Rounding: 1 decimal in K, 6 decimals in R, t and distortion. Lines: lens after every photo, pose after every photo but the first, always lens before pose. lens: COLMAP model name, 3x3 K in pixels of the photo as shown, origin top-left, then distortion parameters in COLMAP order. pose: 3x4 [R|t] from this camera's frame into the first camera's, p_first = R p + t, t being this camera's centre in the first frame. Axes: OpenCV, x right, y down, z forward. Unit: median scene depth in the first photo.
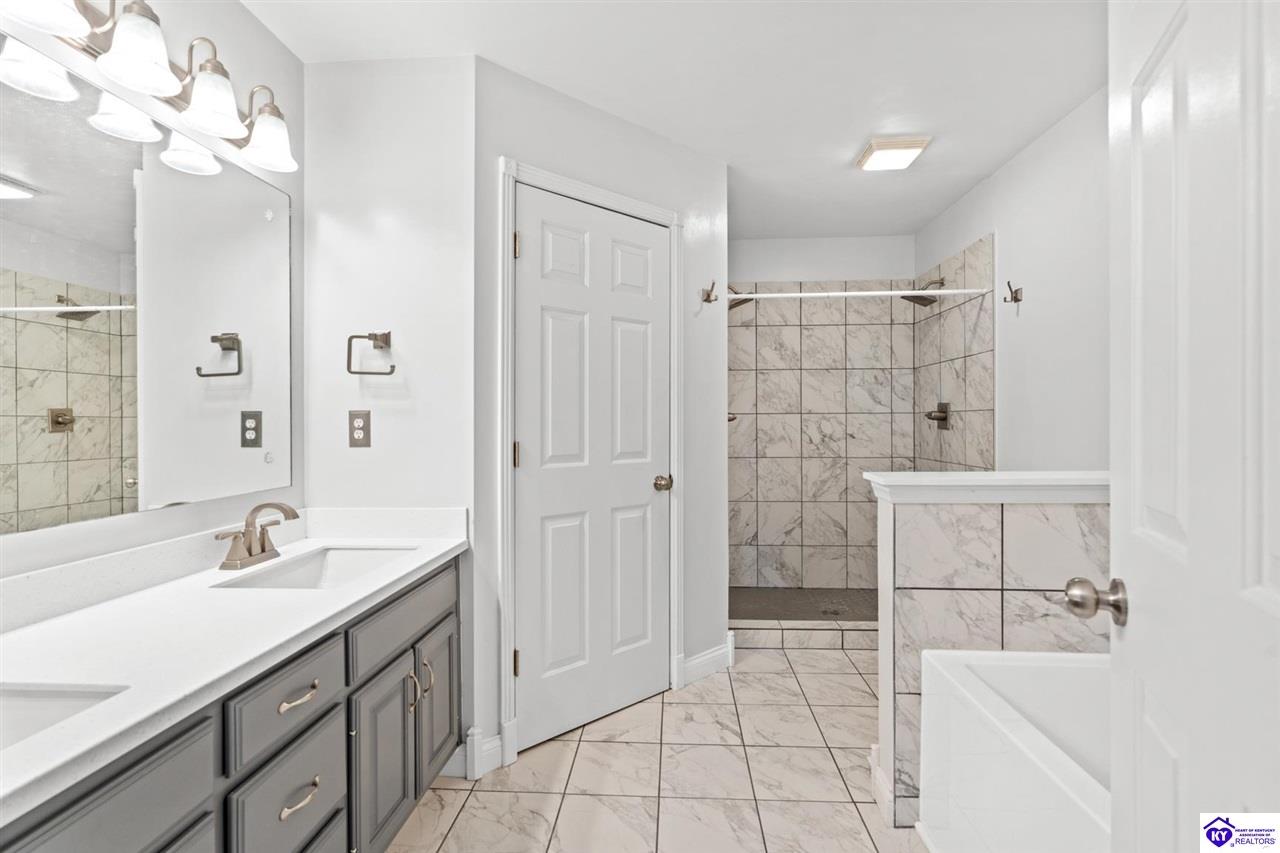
lens RADIAL K [[578.9, 0, 647.8], [0, 578.9, 419.5], [0, 0, 1]] dist [-0.009069, 0.003060]
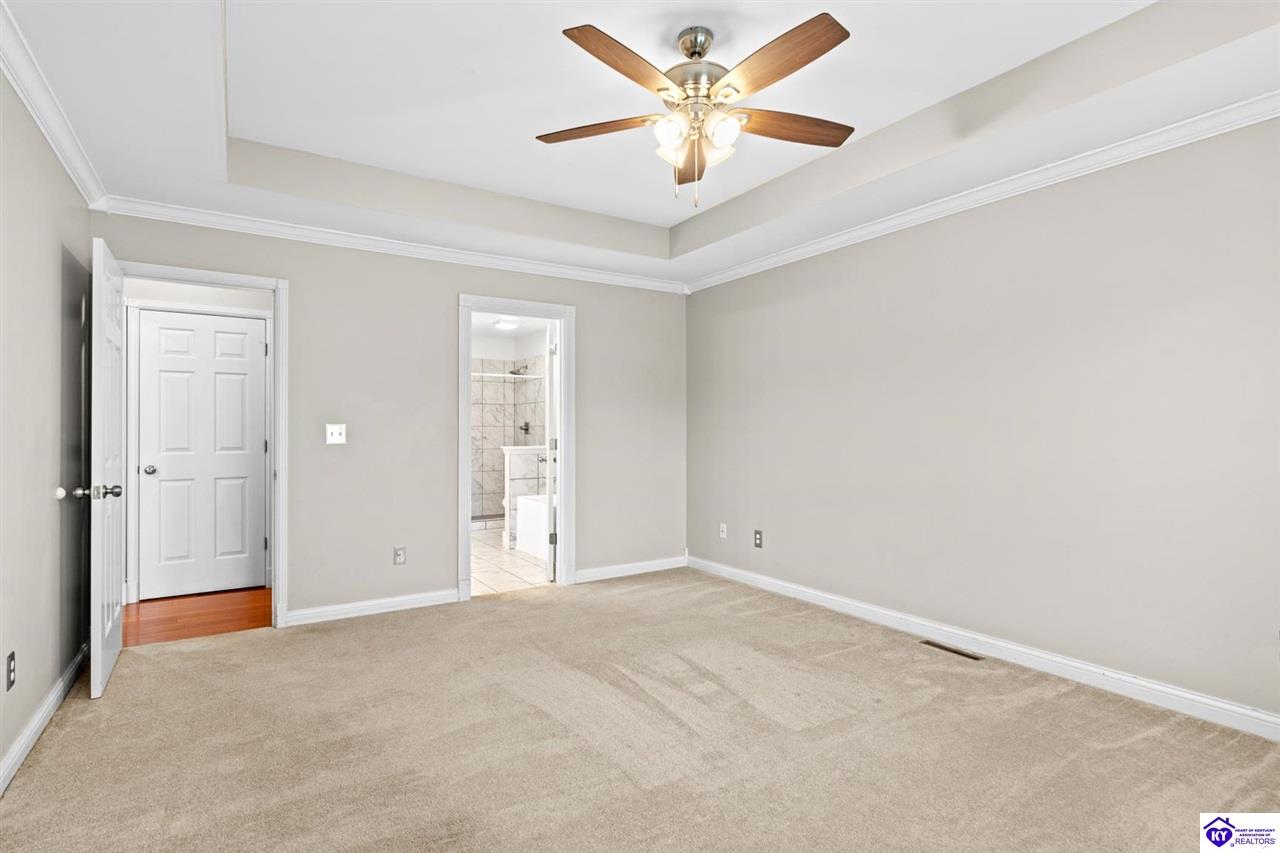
lens RADIAL K [[655.8, 0, 640.1], [0, 655.8, 425.0], [0, 0, 1]] dist [0.000013, 0.000275]
pose [[0.810970, 0.001377, 0.585086, -1.026383], [-0.002090, 0.999998, 0.000543, -0.034627], [-0.585083, -0.001663, 0.810971, -2.187051]]
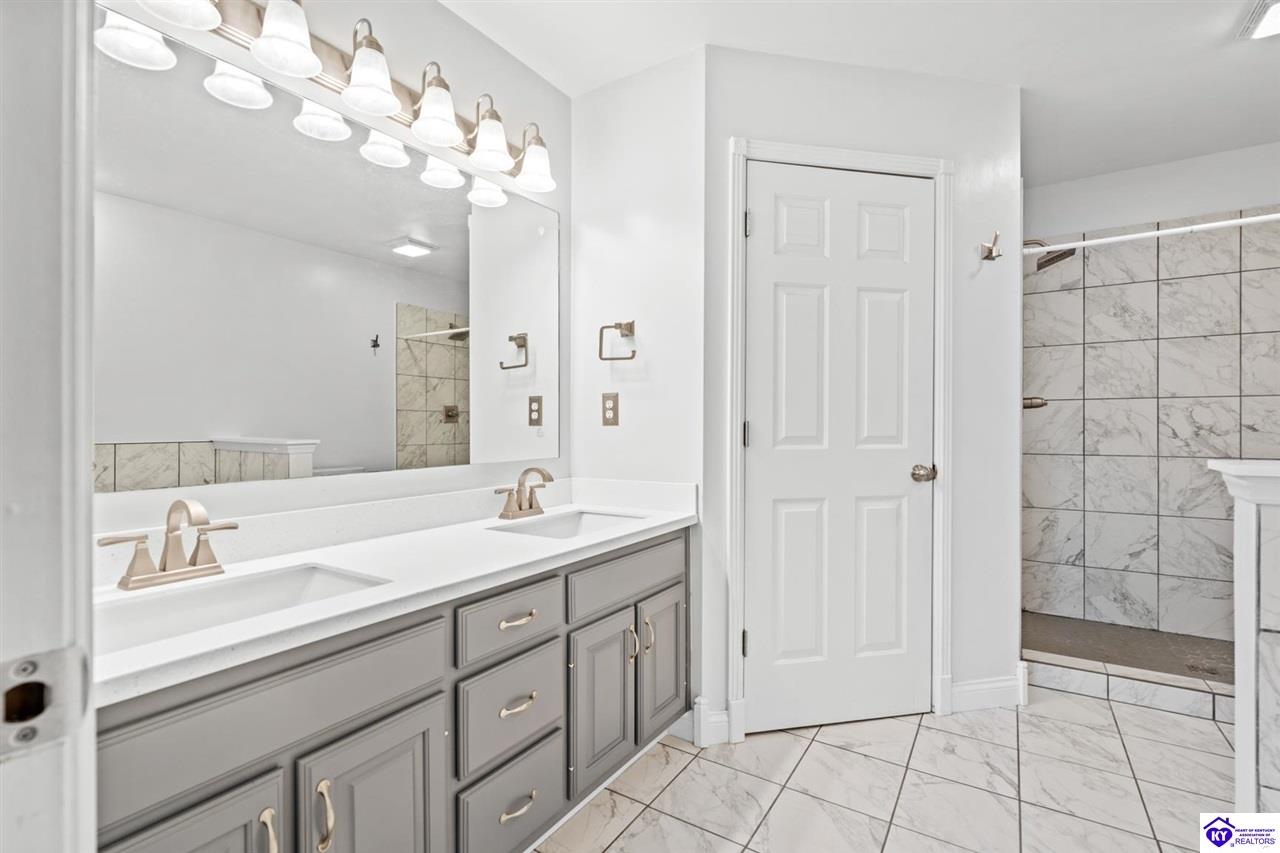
lens RADIAL K [[578.9, 0, 639.8], [0, 578.9, 422.2], [0, 0, 1]] dist [-0.009069, 0.003060]
pose [[0.870136, -0.000773, -0.492811, 0.096967], [0.002363, 0.999994, 0.002603, 0.034712], [0.492806, -0.003430, 0.870133, 0.043242]]
